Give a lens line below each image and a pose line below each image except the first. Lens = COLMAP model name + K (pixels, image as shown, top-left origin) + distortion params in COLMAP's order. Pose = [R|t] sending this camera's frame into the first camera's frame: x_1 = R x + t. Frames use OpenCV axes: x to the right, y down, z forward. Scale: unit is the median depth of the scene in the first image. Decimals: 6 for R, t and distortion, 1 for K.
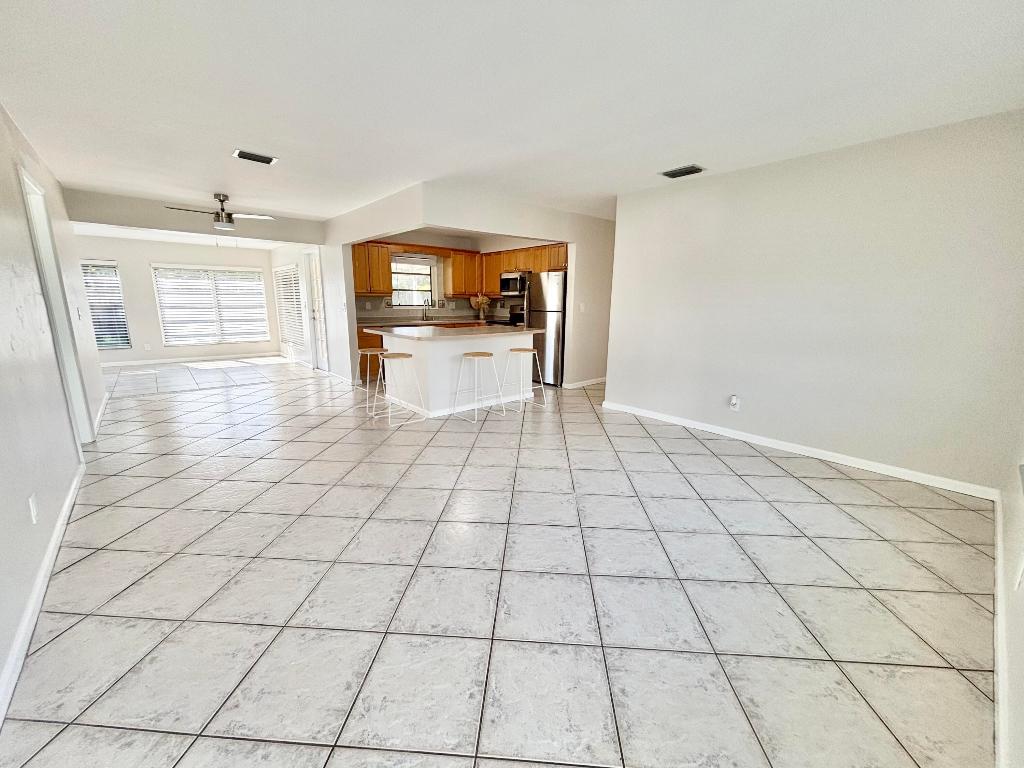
lens RADIAL K [[413.3, 0, 512.0], [0, 413.3, 384.0], [0, 0, 1]] dist [-0.000686, 0.000172]
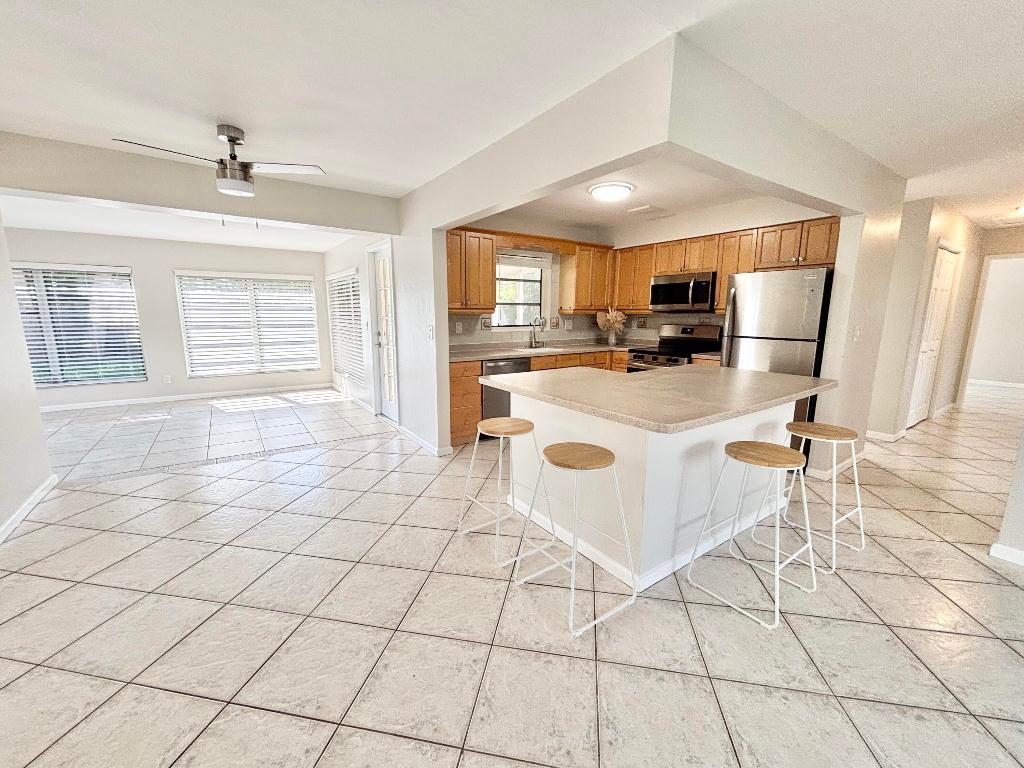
lens RADIAL K [[413.3, 0, 512.0], [0, 413.3, 384.0], [0, 0, 1]] dist [-0.000686, 0.000172]
pose [[0.994155, 0.015758, -0.106801, -0.172477], [-0.018785, 0.999448, -0.027398, -0.073611], [0.106311, 0.029244, 0.993903, 0.318551]]
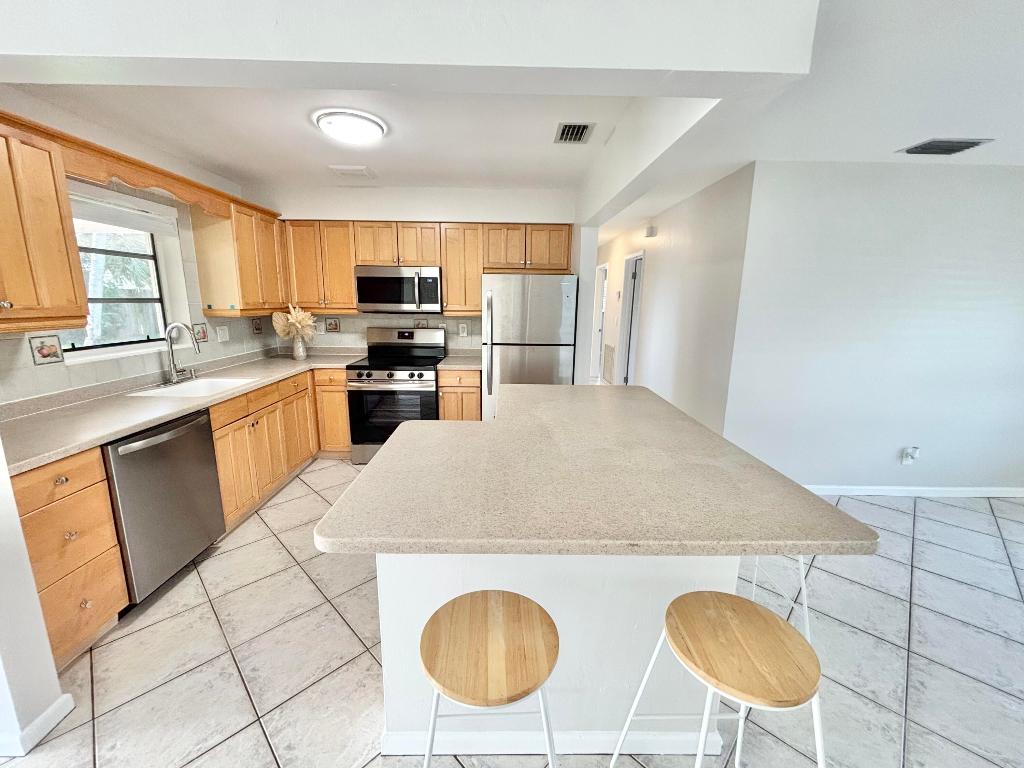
lens RADIAL K [[413.3, 0, 512.0], [0, 413.3, 384.0], [0, 0, 1]] dist [-0.000686, 0.000172]
pose [[0.648536, -0.147595, 0.746737, -0.289692], [0.139752, 0.987433, 0.073797, -0.136940], [-0.748245, 0.056498, 0.661013, 0.532575]]
